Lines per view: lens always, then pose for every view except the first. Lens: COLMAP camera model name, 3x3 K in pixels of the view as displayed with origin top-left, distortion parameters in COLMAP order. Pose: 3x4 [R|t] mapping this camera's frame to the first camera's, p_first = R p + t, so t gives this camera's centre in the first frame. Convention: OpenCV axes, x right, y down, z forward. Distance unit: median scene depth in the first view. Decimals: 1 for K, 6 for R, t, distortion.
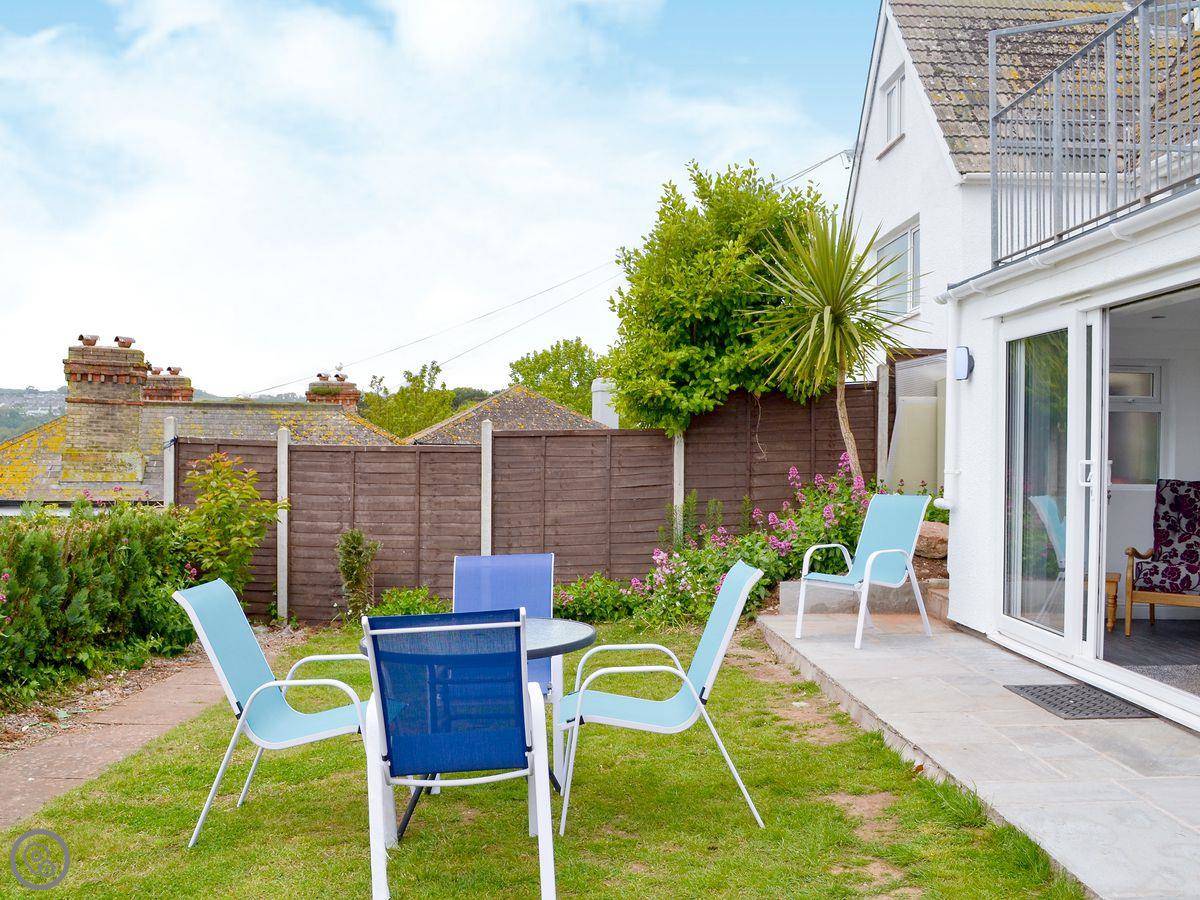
lens RADIAL K [[1155.4, 0, 600.0], [0, 1155.4, 450.0], [0, 0, 1]] dist [-0.075749, -0.003018]
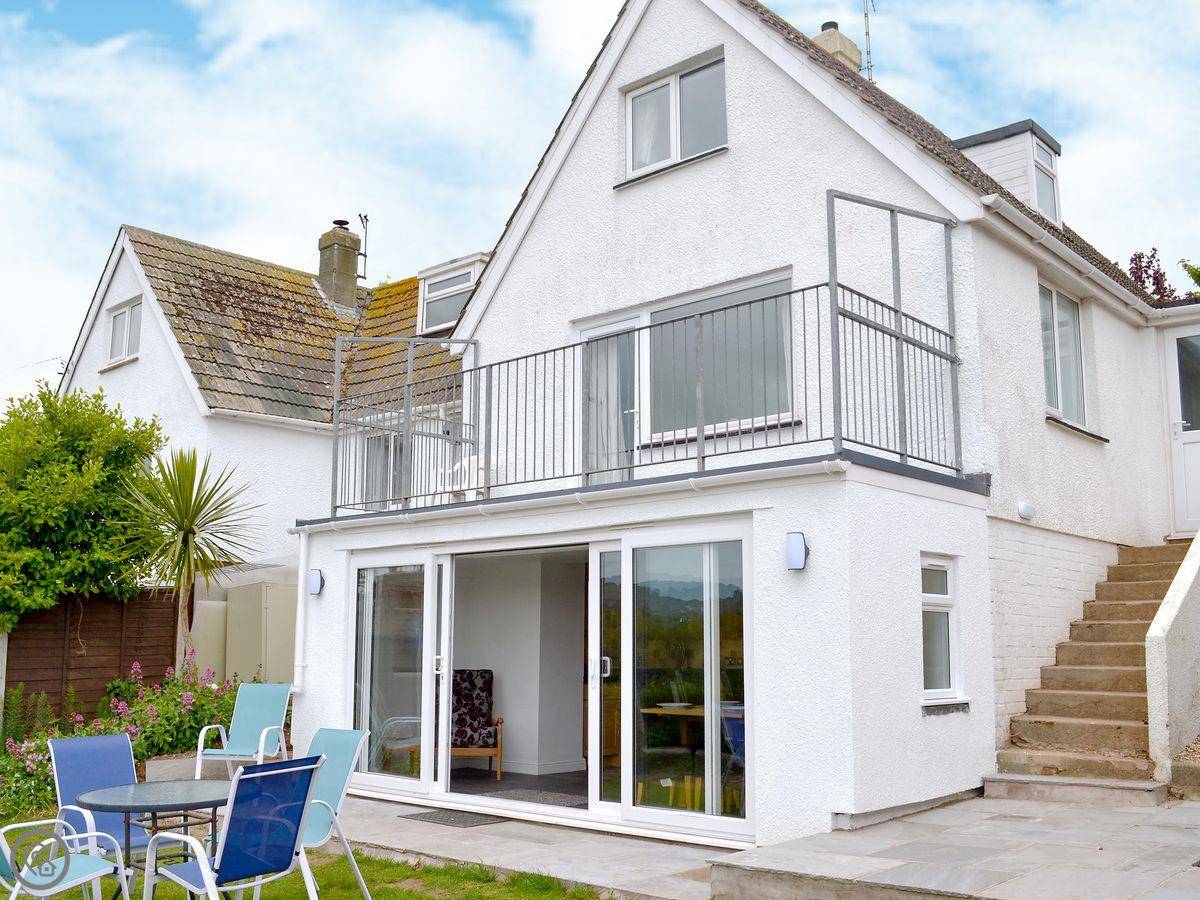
lens RADIAL K [[1155.4, 0, 600.0], [0, 1155.4, 450.0], [0, 0, 1]] dist [-0.075749, -0.003018]
pose [[0.697599, 0.116892, 0.706889, -0.299790], [0.002010, 0.986279, -0.165075, -0.004394], [-0.716486, 0.116577, 0.687792, -0.122847]]
